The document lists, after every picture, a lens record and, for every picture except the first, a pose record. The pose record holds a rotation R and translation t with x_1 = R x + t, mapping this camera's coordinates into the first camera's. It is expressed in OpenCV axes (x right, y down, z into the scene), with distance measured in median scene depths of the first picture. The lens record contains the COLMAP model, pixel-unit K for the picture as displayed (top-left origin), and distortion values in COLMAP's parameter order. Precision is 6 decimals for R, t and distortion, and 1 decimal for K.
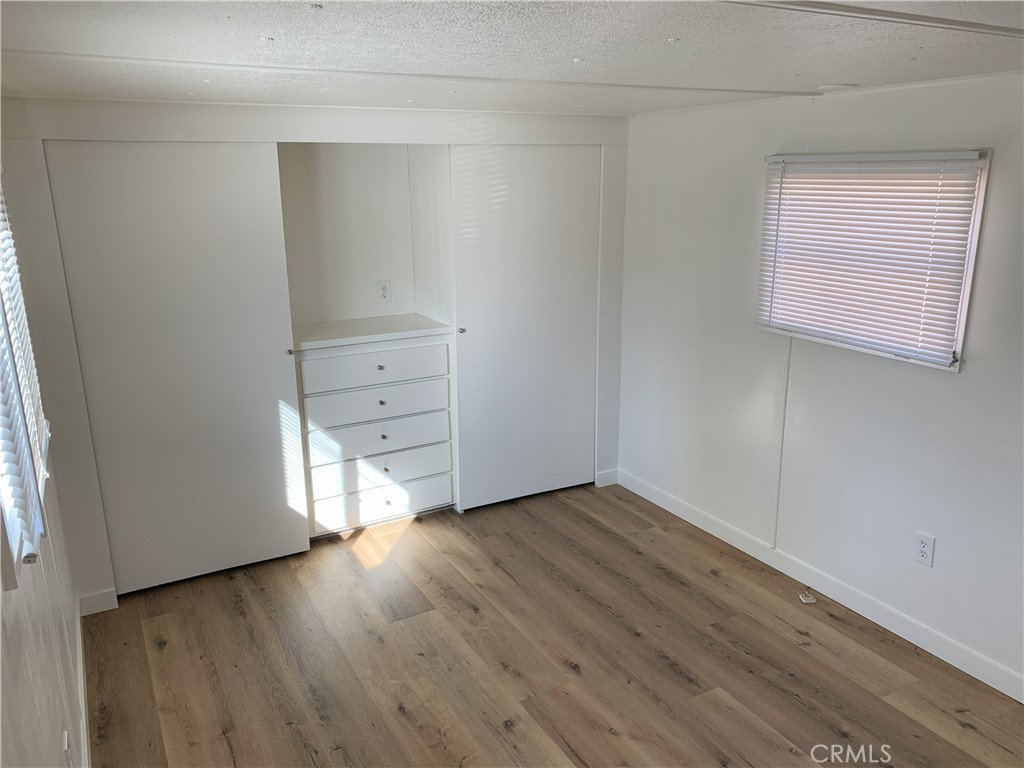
lens RADIAL K [[777.8, 0, 514.0], [0, 777.8, 386.3], [0, 0, 1]] dist [0.001967, -0.004960]
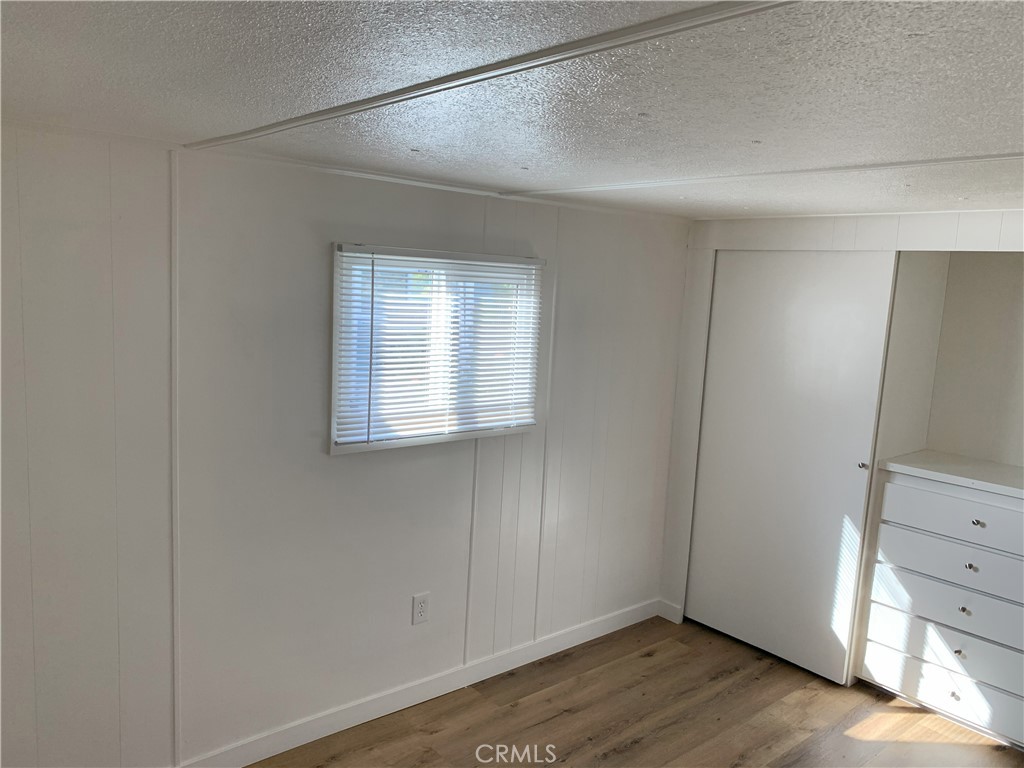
lens RADIAL K [[777.8, 0, 511.4], [0, 777.8, 382.7], [0, 0, 1]] dist [0.001967, -0.004960]
pose [[0.173674, 0.143192, -0.974337, 0.508689], [-0.300636, 0.949853, 0.086006, -0.087377], [0.937793, 0.277984, 0.208014, 0.358943]]
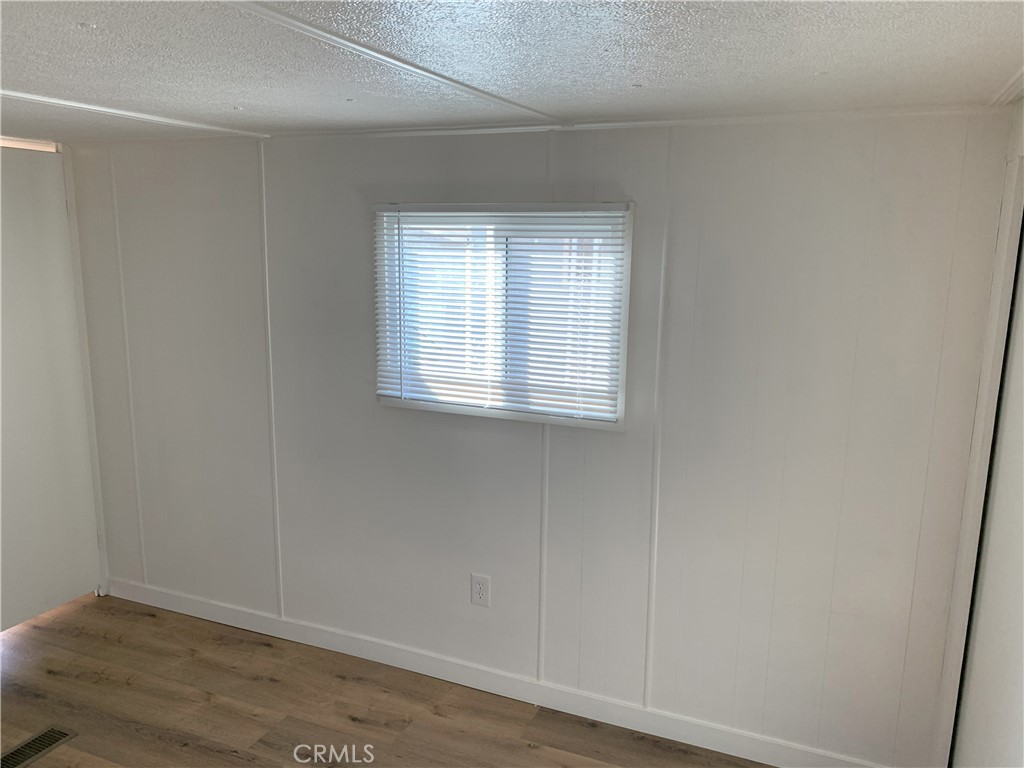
lens RADIAL K [[777.8, 0, 511.5], [0, 777.8, 386.1], [0, 0, 1]] dist [0.001967, -0.004960]
pose [[-0.800738, 0.110858, -0.588667, 0.124946], [-0.159118, 0.908056, 0.387447, -0.251311], [0.577494, 0.403911, -0.709476, 0.999420]]
